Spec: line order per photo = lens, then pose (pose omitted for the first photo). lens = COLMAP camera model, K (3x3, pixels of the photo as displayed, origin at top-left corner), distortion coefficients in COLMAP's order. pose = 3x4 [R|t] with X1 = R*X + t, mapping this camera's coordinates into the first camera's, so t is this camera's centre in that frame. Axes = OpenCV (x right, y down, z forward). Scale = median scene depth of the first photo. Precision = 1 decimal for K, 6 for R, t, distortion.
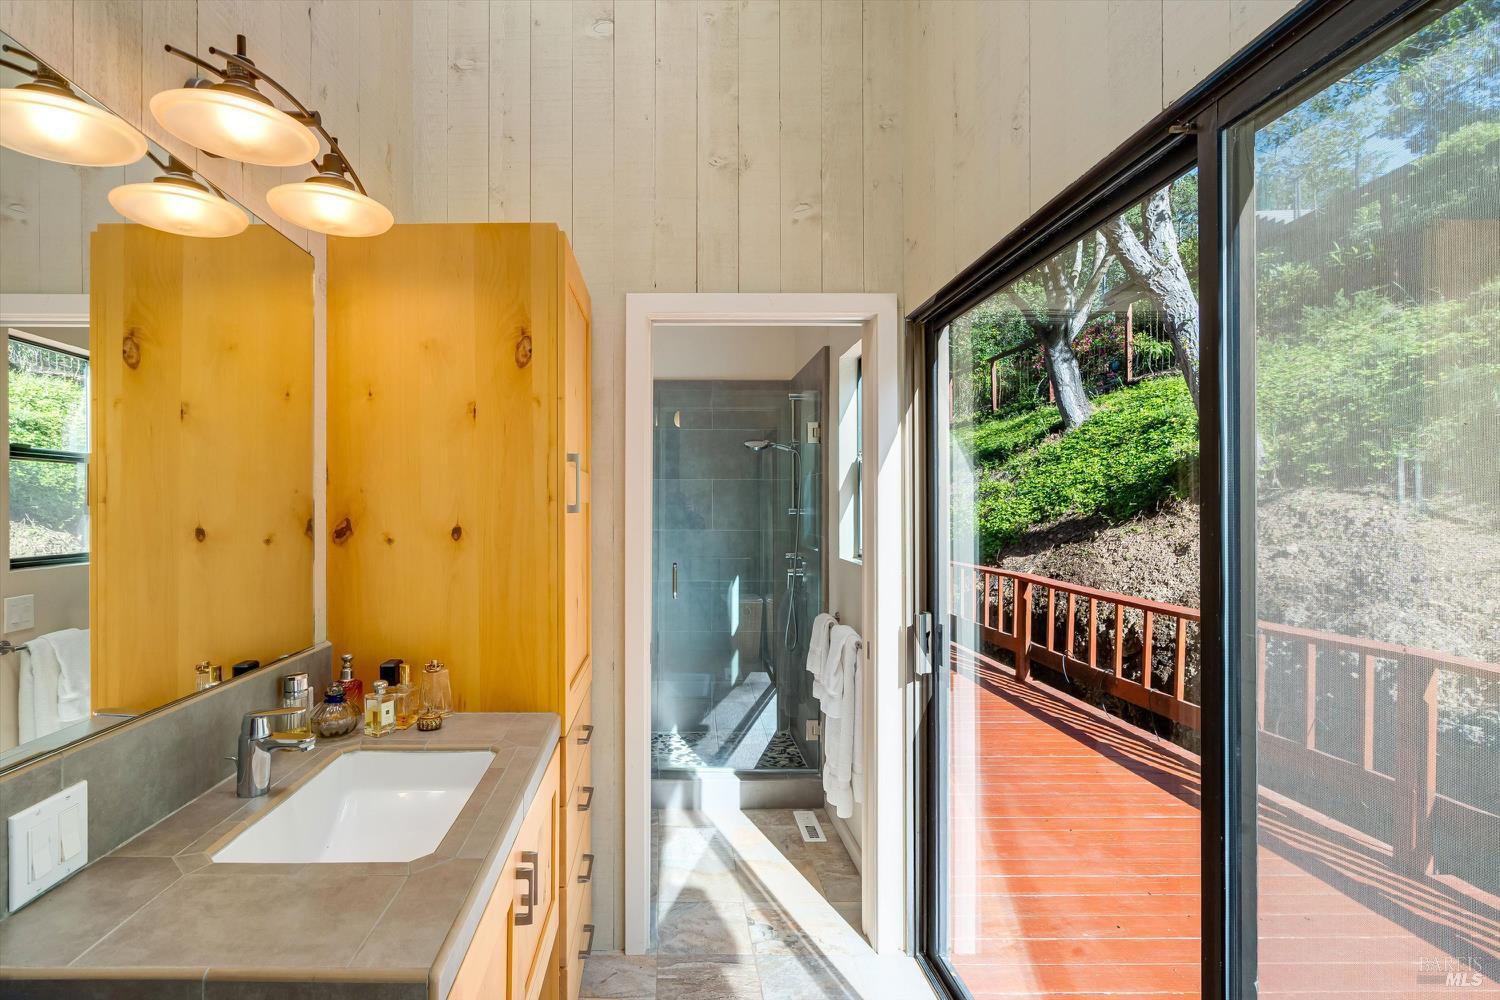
lens RADIAL K [[678.3, 0, 749.4], [0, 678.3, 507.9], [0, 0, 1]] dist [-0.001127, -0.000442]
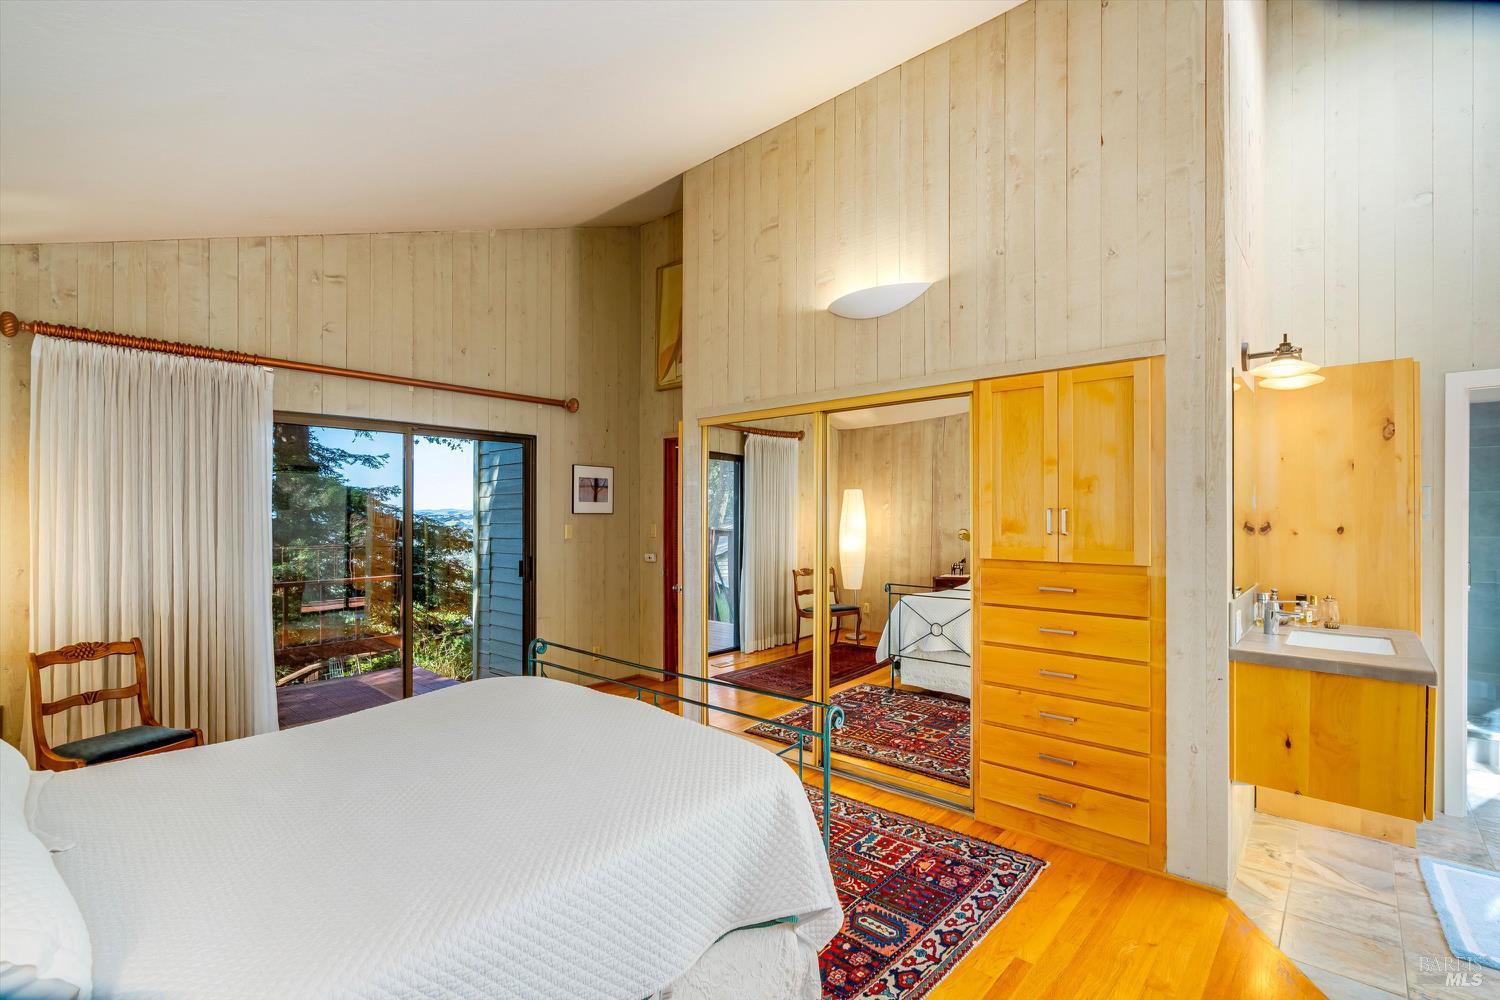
lens RADIAL K [[678.3, 0, 753.3], [0, 678.3, 506.1], [0, 0, 1]] dist [-0.001127, -0.000442]
pose [[0.671566, 0.003088, -0.740939, -0.130740], [-0.000373, 0.999993, 0.003830, -0.036474], [0.740945, -0.002295, 0.671562, -1.476291]]
